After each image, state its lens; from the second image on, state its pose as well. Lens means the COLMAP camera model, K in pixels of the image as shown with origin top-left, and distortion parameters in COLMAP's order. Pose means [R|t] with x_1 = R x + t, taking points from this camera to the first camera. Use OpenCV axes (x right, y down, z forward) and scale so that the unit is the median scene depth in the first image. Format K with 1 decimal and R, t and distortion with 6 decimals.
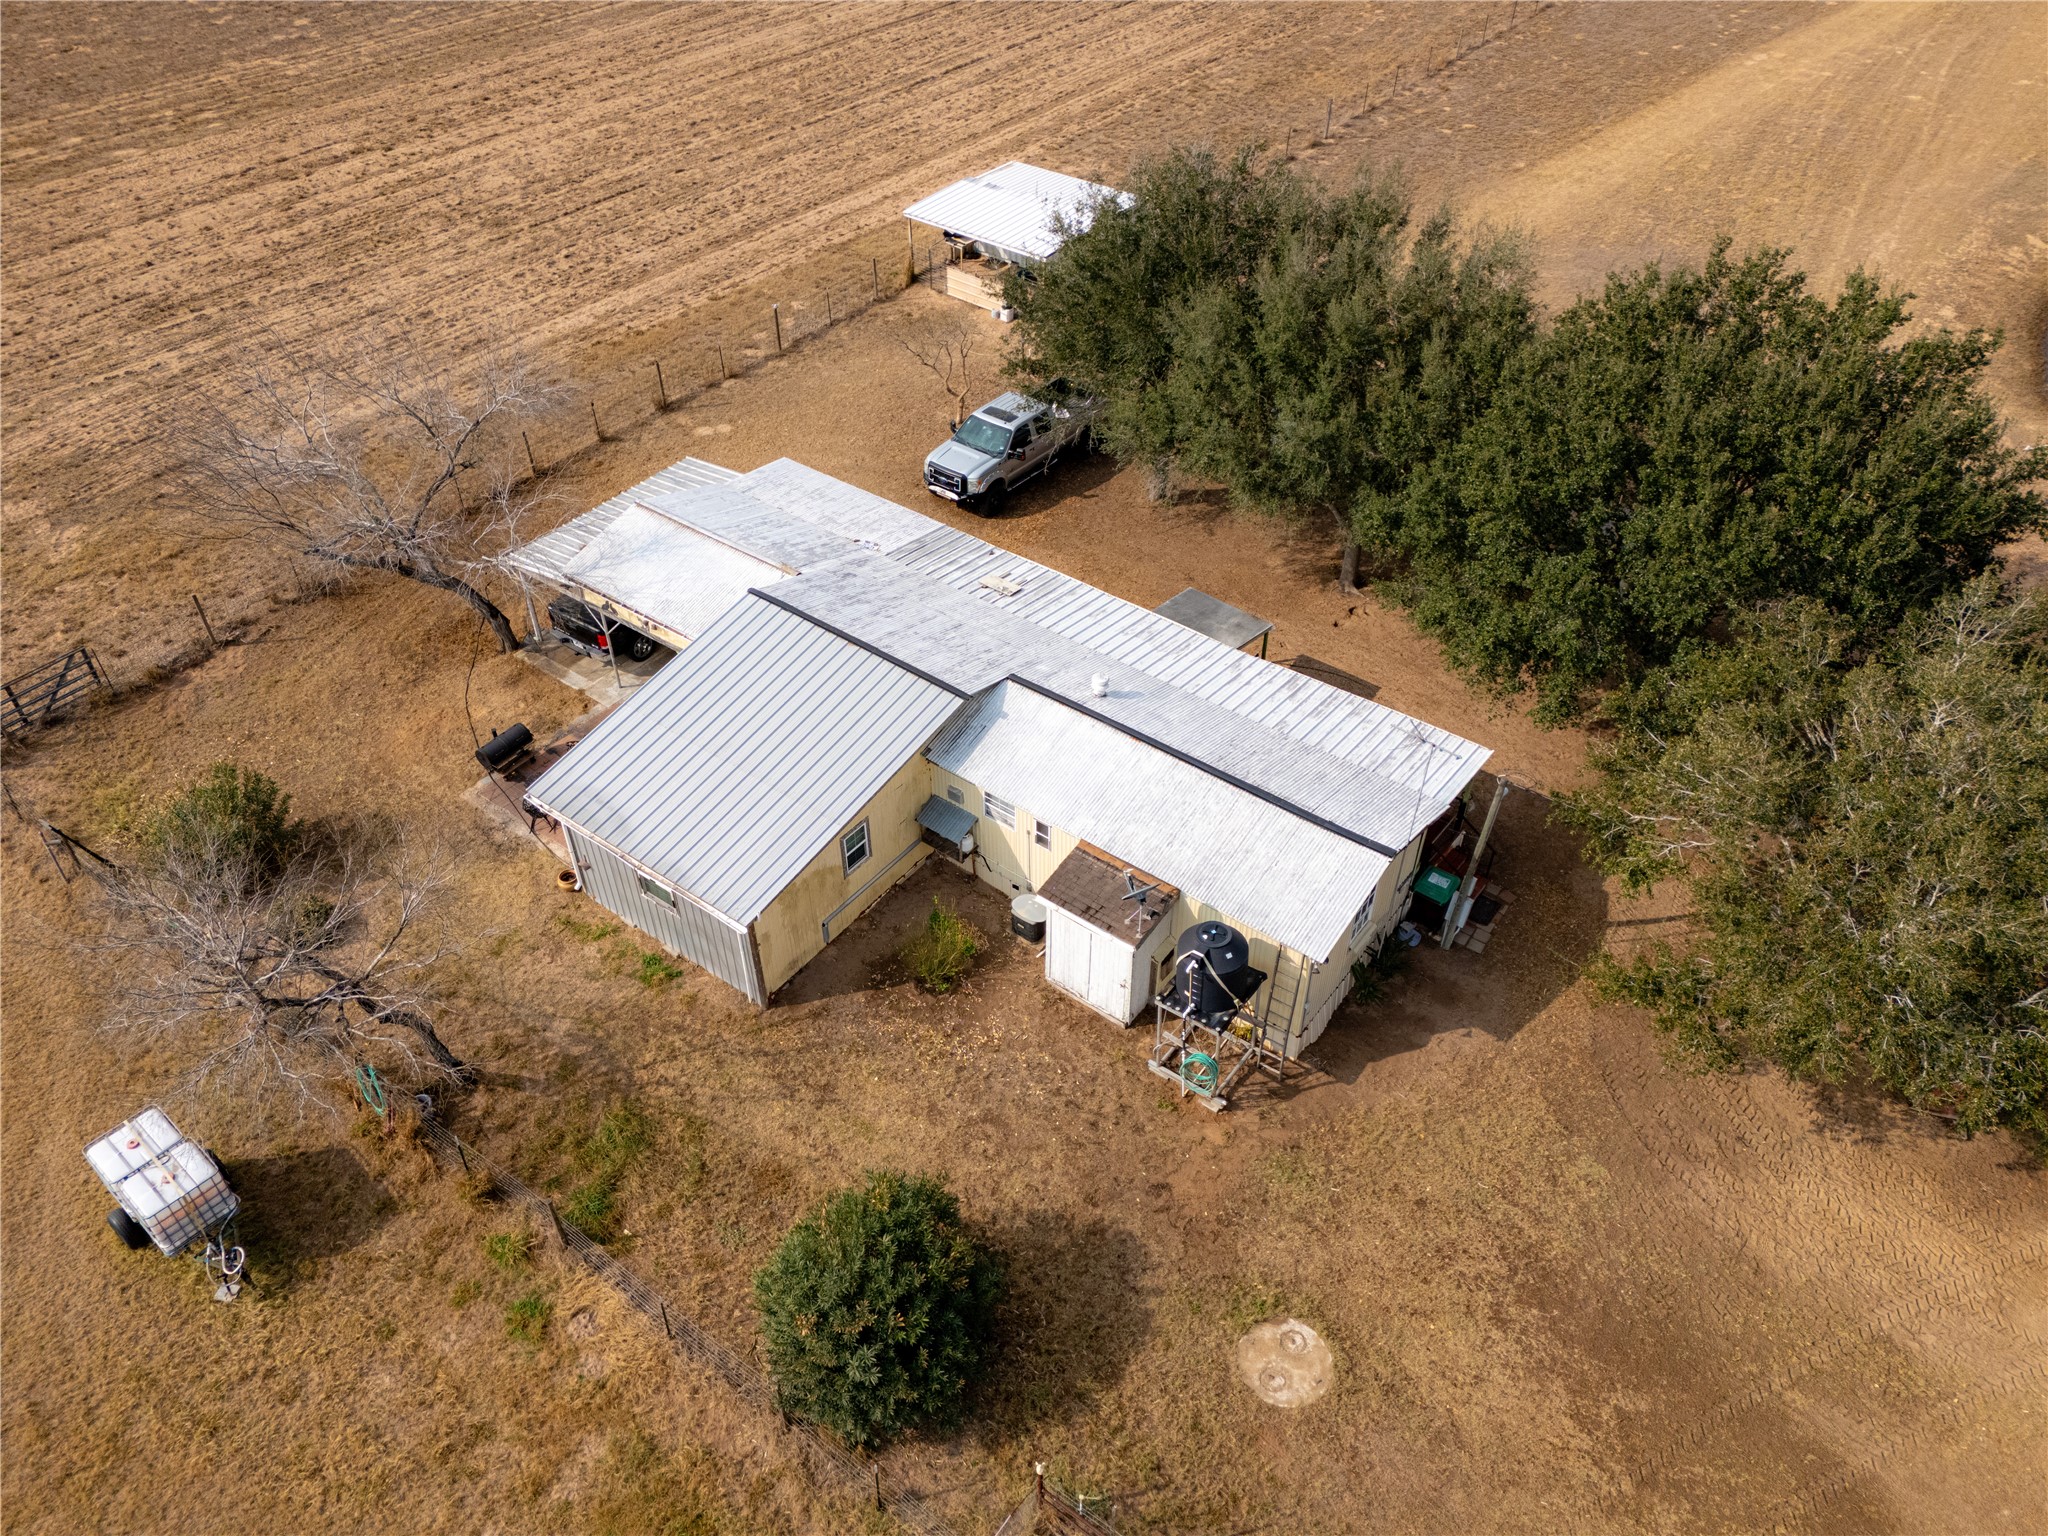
lens RADIAL K [[1504.4, 0, 1024.0], [0, 1504.4, 768.0], [0, 0, 1]] dist [0.069742, -0.058587]
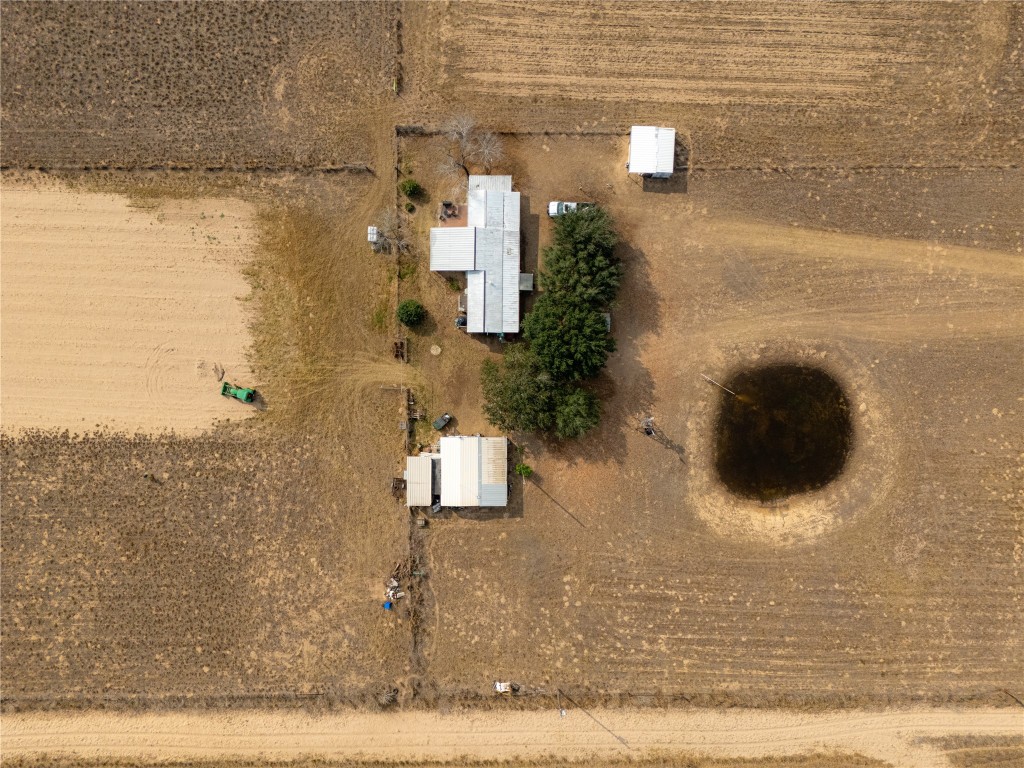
lens RADIAL K [[752.2, 0, 512.0], [0, 752.2, 384.0], [0, 0, 1]] dist [0.069742, -0.058587]
pose [[0.595631, 0.803242, 0.005120, 0.236465], [-0.529136, 0.387560, 0.754859, -1.280153], [0.604350, -0.452326, 0.655867, -0.718244]]
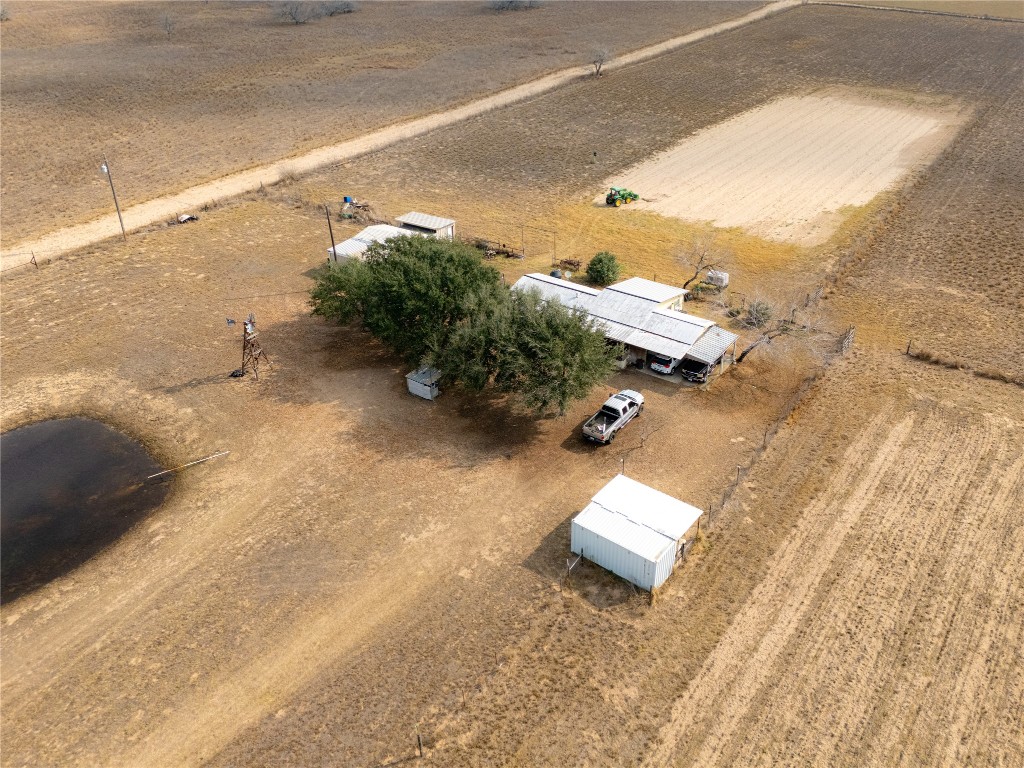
lens RADIAL K [[796.1, 0, 559.5], [0, 796.1, 383.9], [0, 0, 1]] dist [0.080503, -0.078995]
pose [[-0.998028, 0.036826, -0.050825, 0.123968], [-0.038329, 0.283630, 0.958167, -1.187462], [0.049701, 0.958226, -0.281660, 0.988374]]
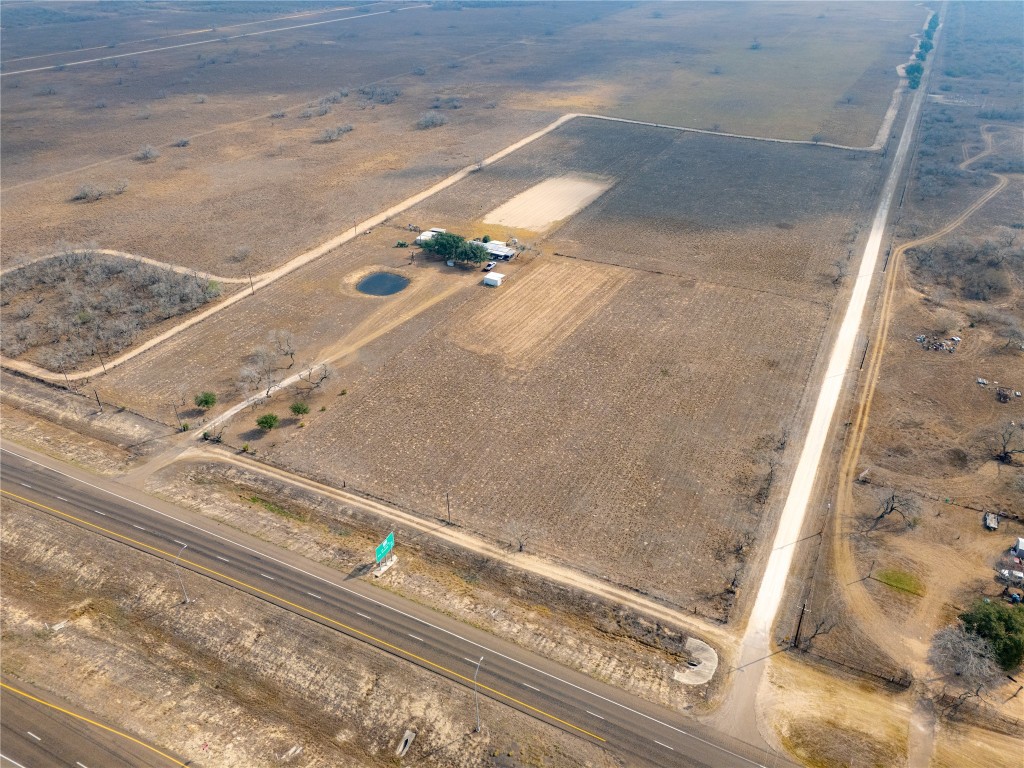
lens RADIAL K [[752.2, 0, 512.0], [0, 752.2, 384.0], [0, 0, 1]] dist [0.069742, -0.058587]
pose [[-0.986659, 0.097540, -0.130344, 0.597623], [-0.097265, 0.288851, 0.952421, -4.794253], [0.130549, 0.952392, -0.275510, 2.917171]]
